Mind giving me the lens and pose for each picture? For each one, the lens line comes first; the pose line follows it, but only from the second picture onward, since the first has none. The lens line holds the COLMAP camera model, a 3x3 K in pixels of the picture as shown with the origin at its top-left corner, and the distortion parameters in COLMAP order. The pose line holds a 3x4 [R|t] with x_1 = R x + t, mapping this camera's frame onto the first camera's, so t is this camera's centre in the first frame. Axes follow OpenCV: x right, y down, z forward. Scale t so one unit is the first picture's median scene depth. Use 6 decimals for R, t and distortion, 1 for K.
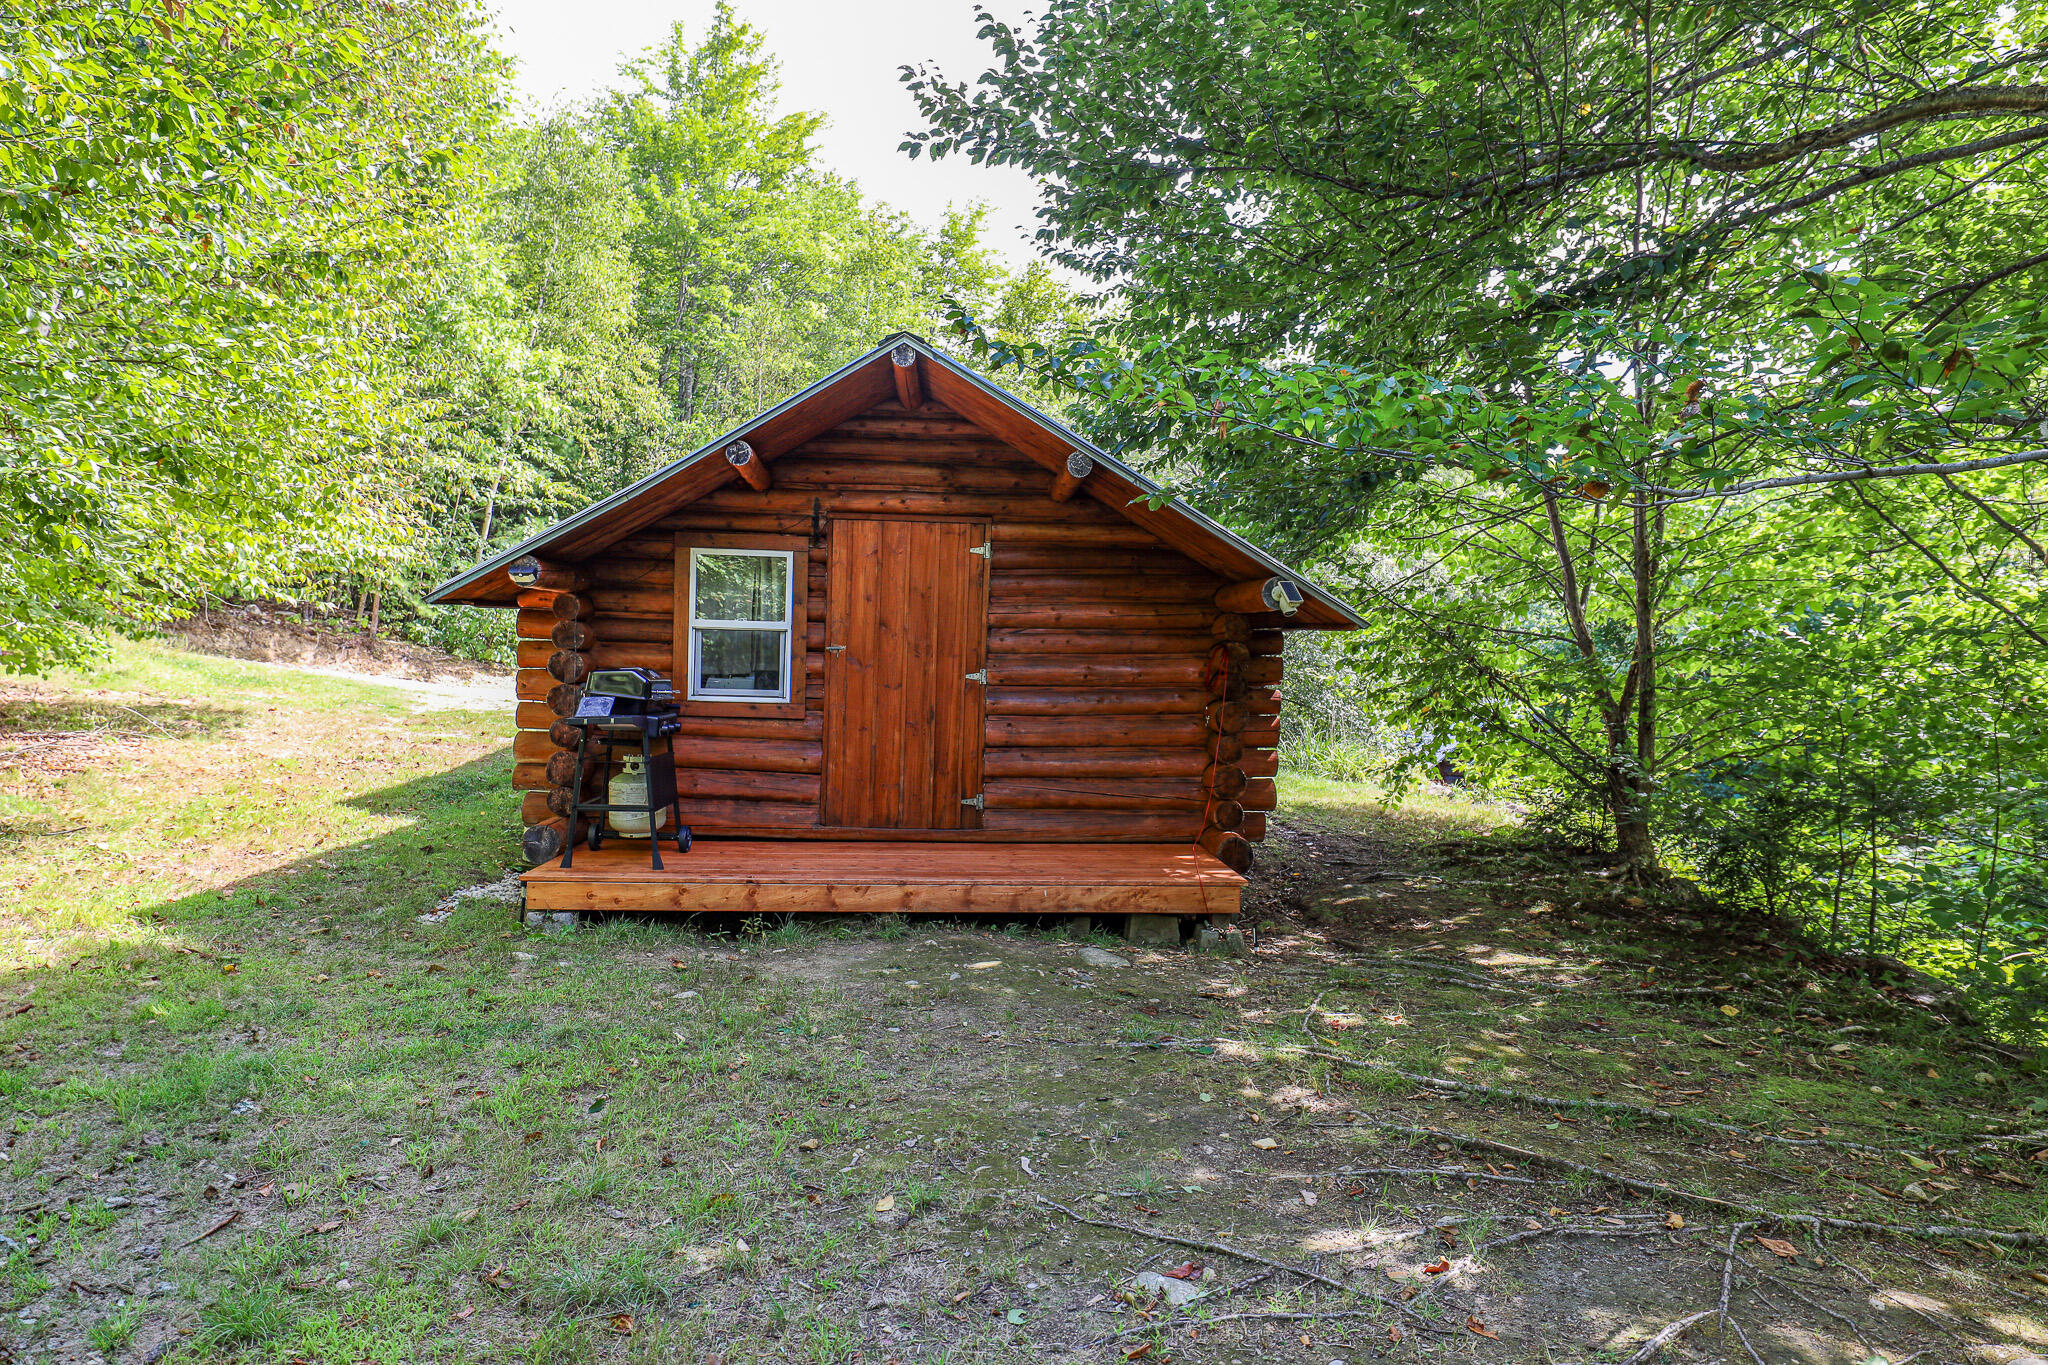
lens RADIAL K [[1238.9, 0, 1024.0], [0, 1238.9, 682.5], [0, 0, 1]] dist [0.001689, 0.002289]
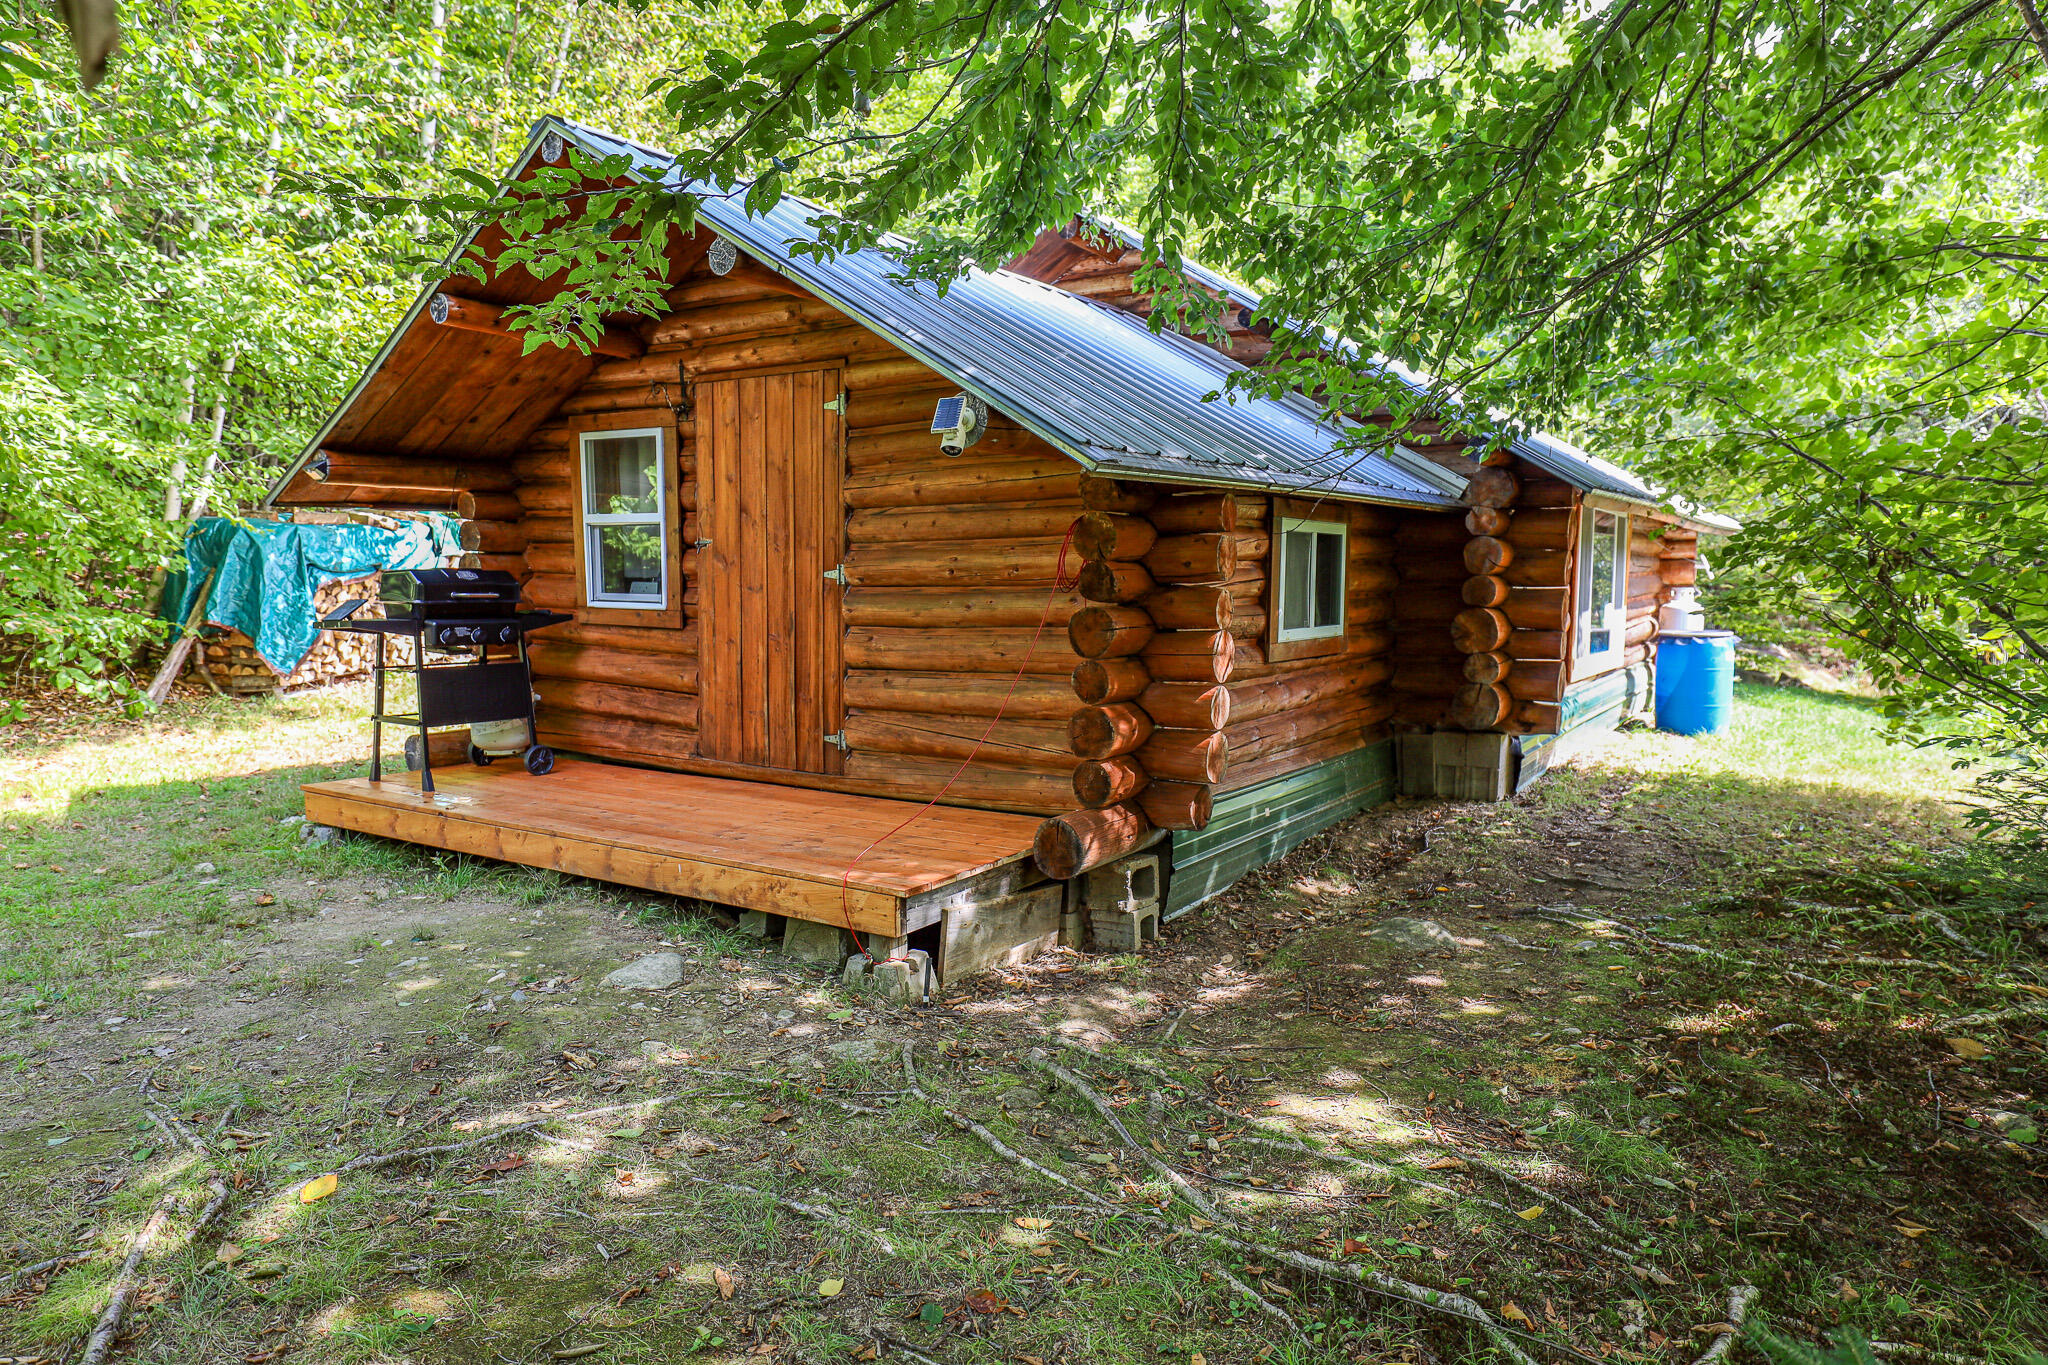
lens RADIAL K [[1238.9, 0, 1024.0], [0, 1238.9, 682.5], [0, 0, 1]] dist [0.001689, 0.002289]
pose [[0.804125, 0.032874, -0.593551, 0.510155], [0.001846, 0.998327, 0.057794, 0.017511], [0.594458, -0.047570, 0.802719, 0.461942]]
